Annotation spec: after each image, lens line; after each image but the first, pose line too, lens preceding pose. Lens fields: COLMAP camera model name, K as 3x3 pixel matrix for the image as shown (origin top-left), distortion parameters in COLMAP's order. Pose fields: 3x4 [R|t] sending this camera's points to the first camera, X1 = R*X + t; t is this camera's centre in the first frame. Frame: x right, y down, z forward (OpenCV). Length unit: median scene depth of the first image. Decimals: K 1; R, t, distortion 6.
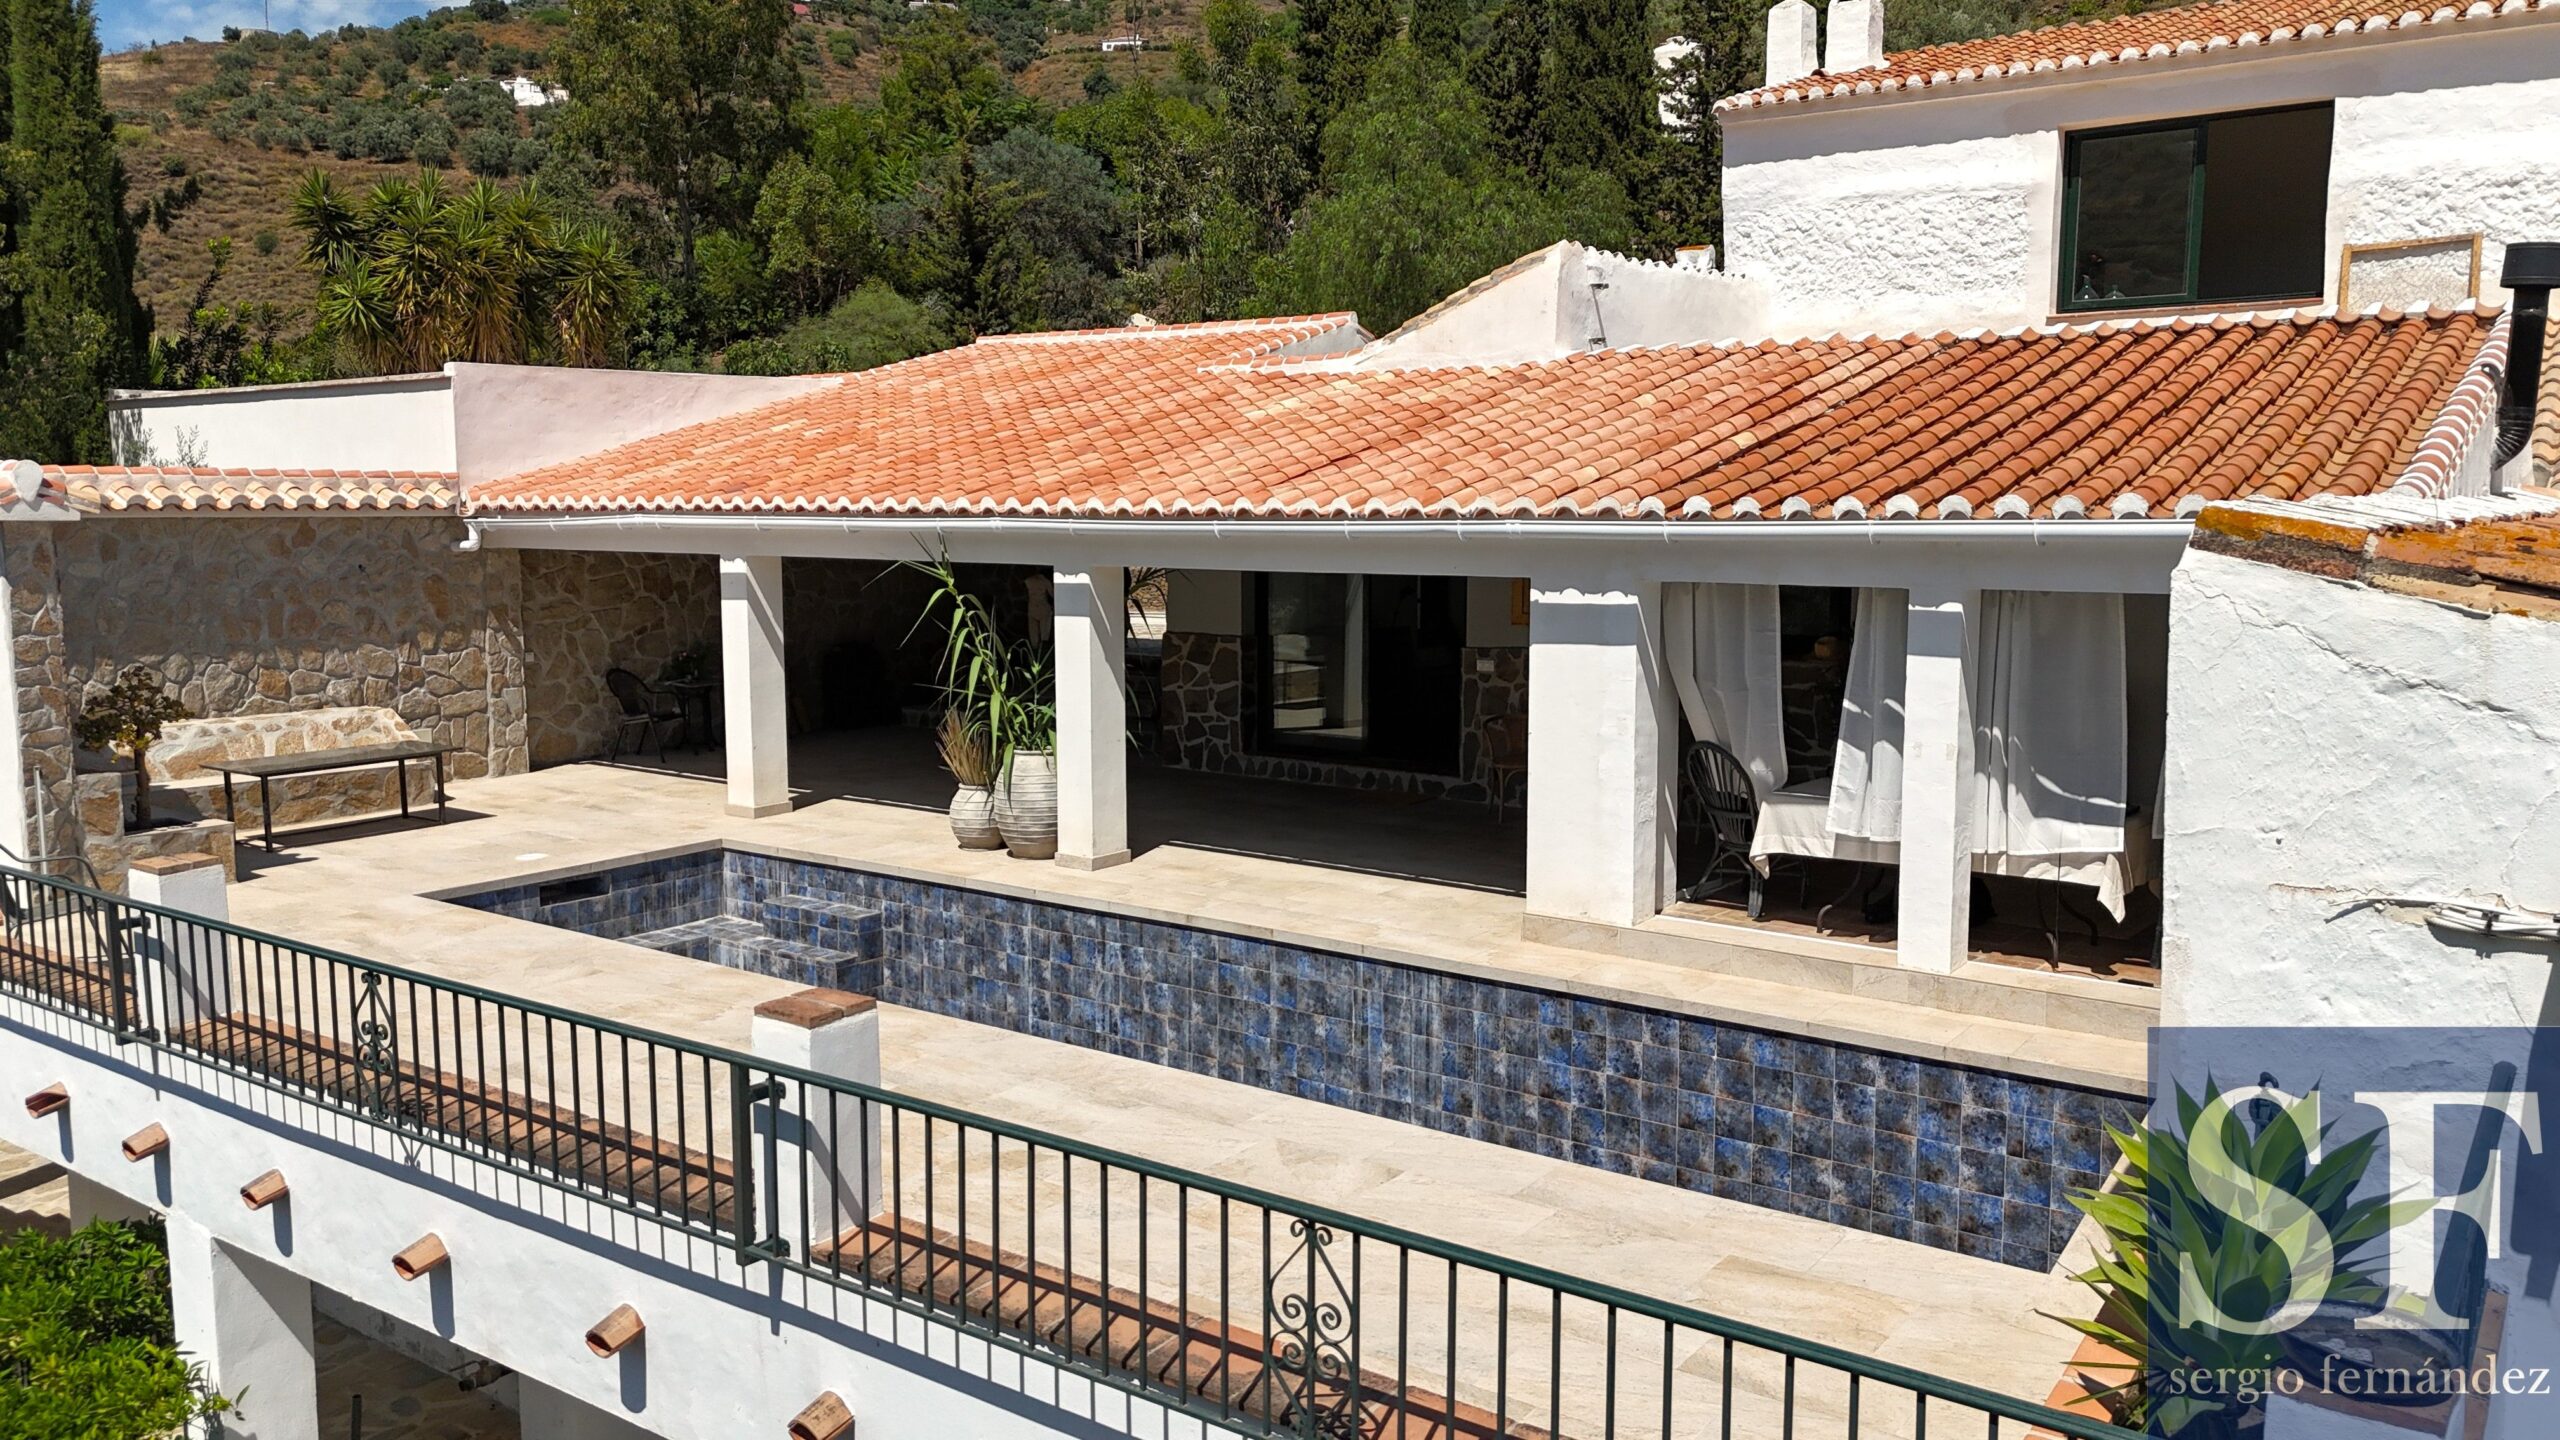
lens RADIAL K [[1824.4, 0, 1276.6], [0, 1824.4, 717.6], [0, 0, 1]] dist [0.025429, 0.002627]
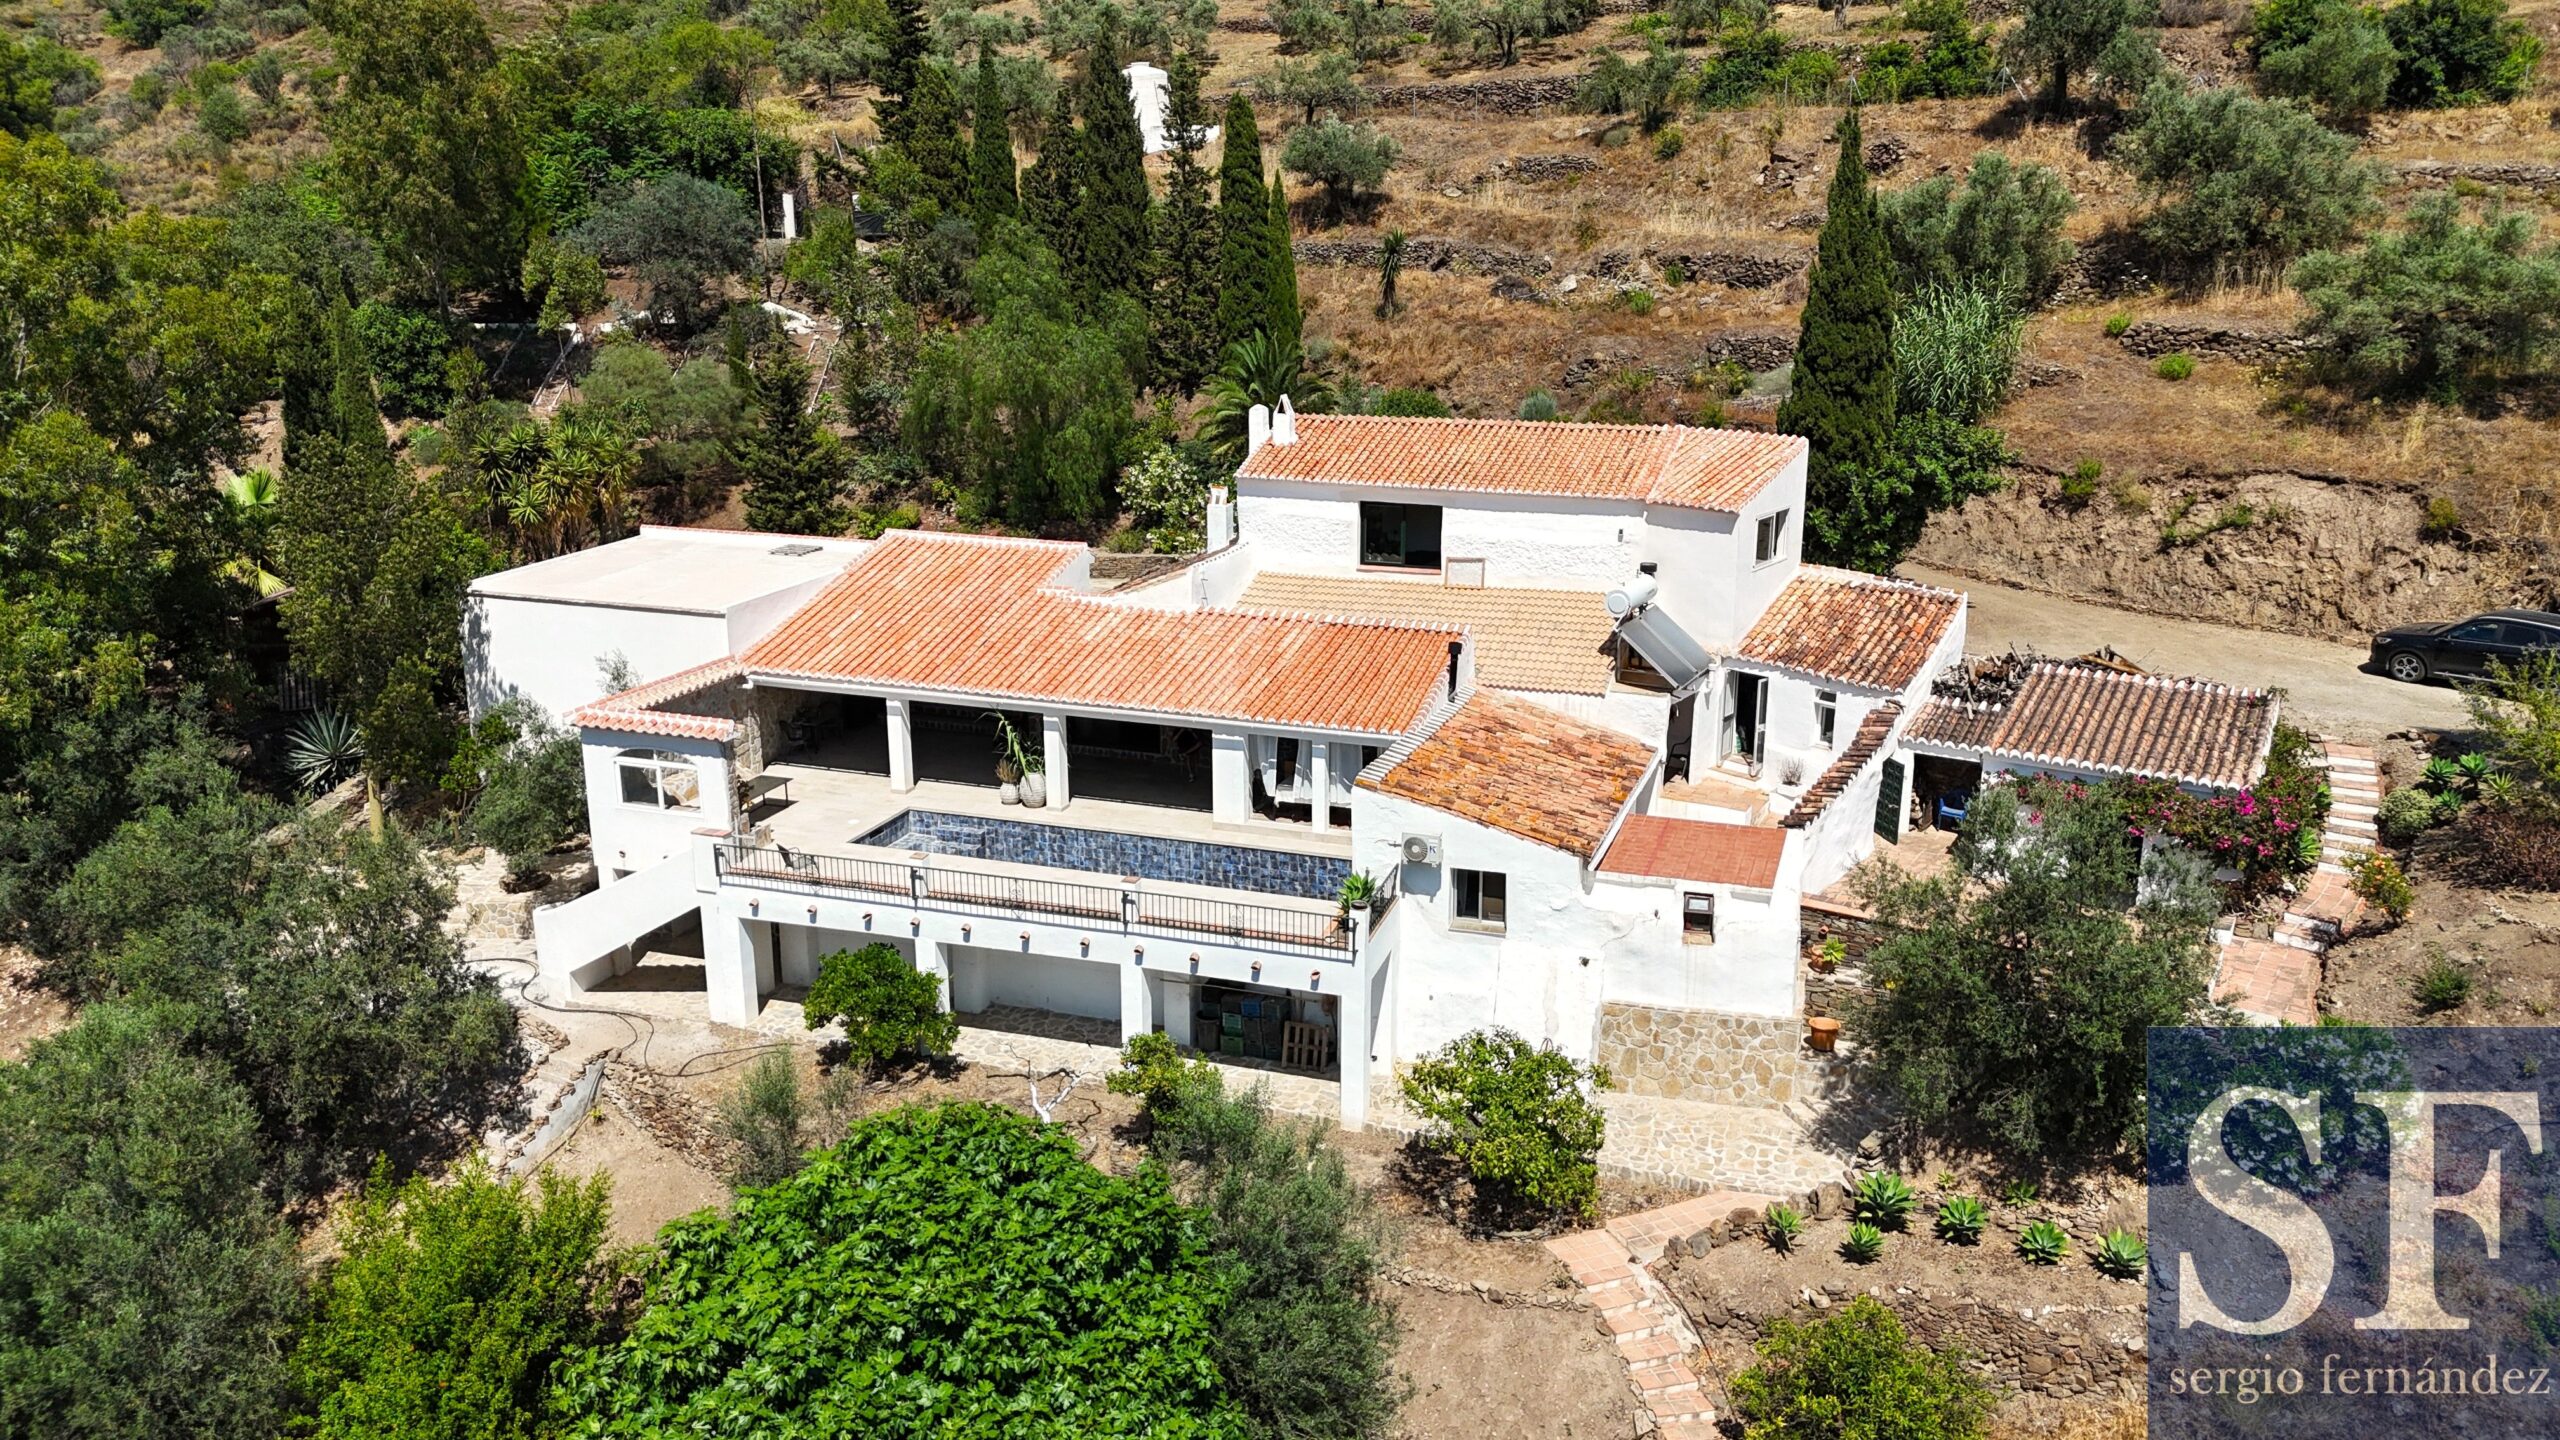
lens RADIAL K [[1824.4, 0, 1281.7], [0, 1824.4, 718.8], [0, 0, 1]] dist [0.025429, 0.002627]
pose [[0.952624, -0.082699, 0.292692, -0.729016], [0.035698, 0.986075, 0.162426, -0.636633], [-0.302049, -0.144282, 0.942310, -2.260941]]
